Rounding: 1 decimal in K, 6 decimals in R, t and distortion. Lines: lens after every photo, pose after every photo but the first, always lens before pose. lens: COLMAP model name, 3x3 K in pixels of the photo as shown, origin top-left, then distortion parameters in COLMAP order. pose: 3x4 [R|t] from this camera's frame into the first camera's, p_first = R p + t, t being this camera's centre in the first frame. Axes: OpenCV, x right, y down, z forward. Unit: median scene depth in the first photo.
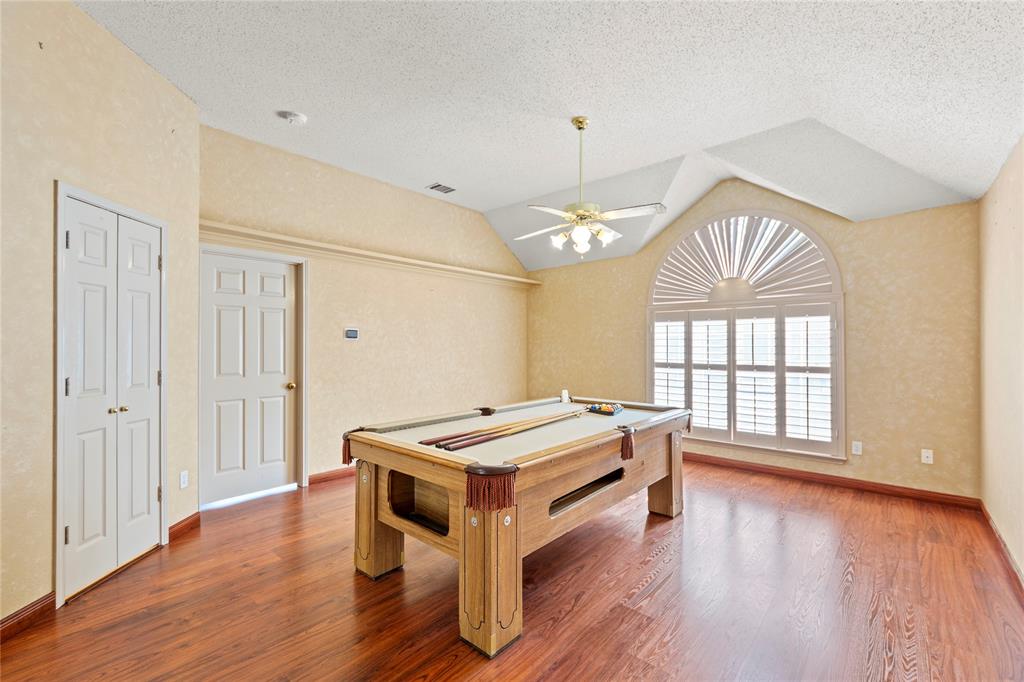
lens RADIAL K [[438.2, 0, 514.1], [0, 438.2, 339.0], [0, 0, 1]] dist [-0.000091, -0.000002]
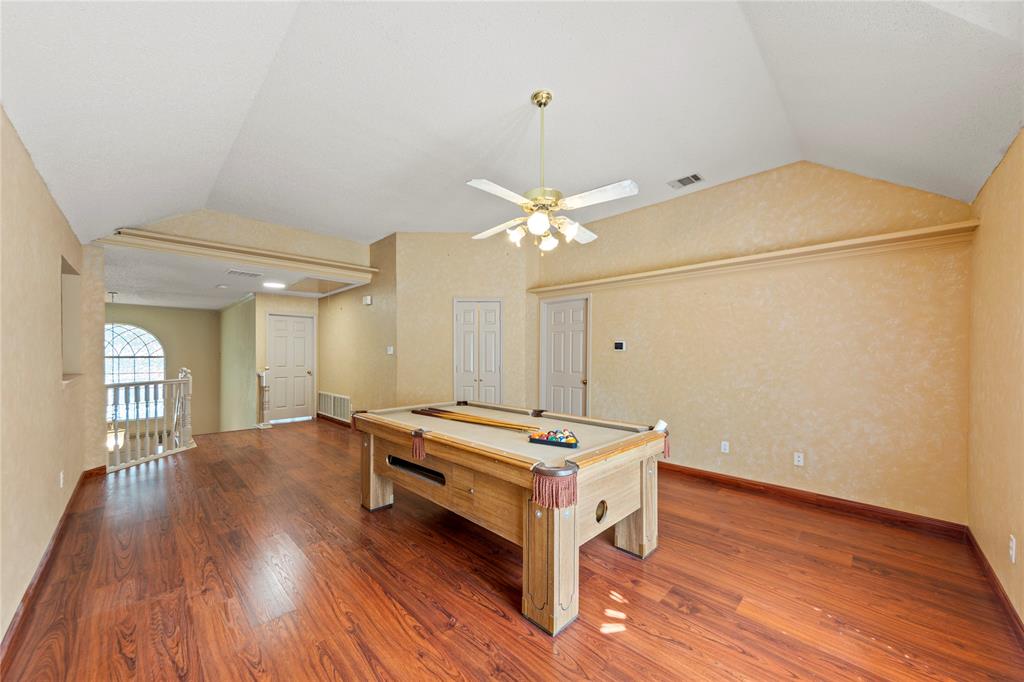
lens RADIAL K [[369.8, 0, 515.5], [0, 369.8, 352.6], [0, 0, 1]] dist [0.000675, 0.000056]
pose [[-0.060158, -0.003072, -0.998184, 0.718446], [0.010697, 0.999936, -0.003722, 0.008901], [0.998132, -0.010902, -0.060121, 0.807548]]
